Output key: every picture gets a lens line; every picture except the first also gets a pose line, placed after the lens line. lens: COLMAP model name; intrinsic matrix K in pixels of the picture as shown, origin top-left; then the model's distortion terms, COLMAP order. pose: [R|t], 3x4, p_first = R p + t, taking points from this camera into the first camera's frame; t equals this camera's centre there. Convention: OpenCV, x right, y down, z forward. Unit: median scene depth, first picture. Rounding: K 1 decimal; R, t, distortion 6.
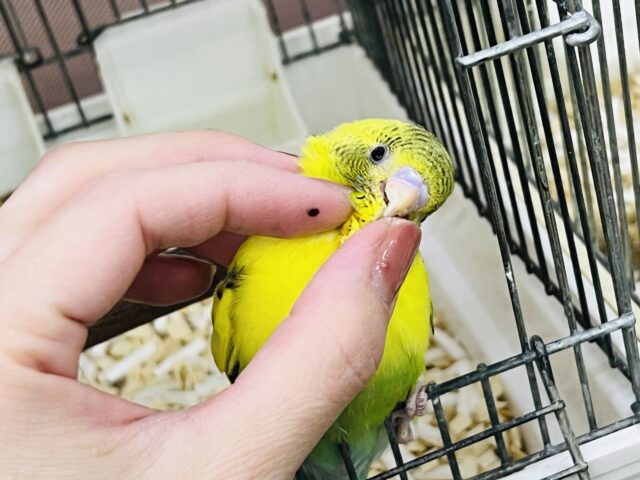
lens RADIAL K [[1463.3, 0, 325.8], [0, 1463.3, 238.6], [0, 0, 1]] dist [0.154998, 0.000000]
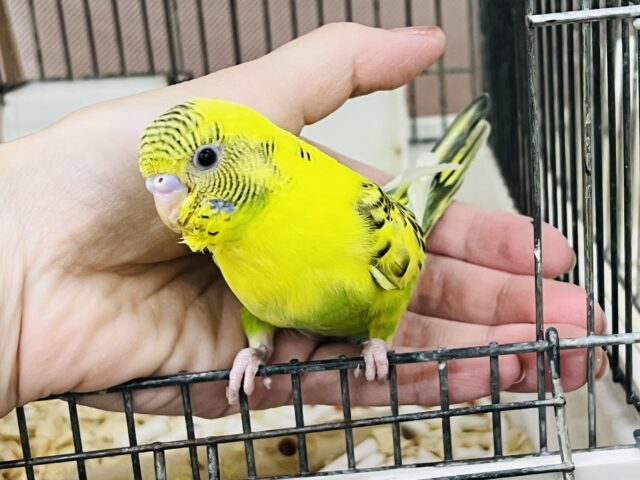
lens RADIAL K [[1463.3, 0, 321.2], [0, 1463.3, 239.6], [0, 0, 1]] dist [0.154998, 0.000000]
pose [[0.962870, 0.235709, -0.131612, 0.107190], [-0.254382, 0.955402, -0.149987, 0.201335], [0.090389, 0.177898, 0.979889, -0.032795]]
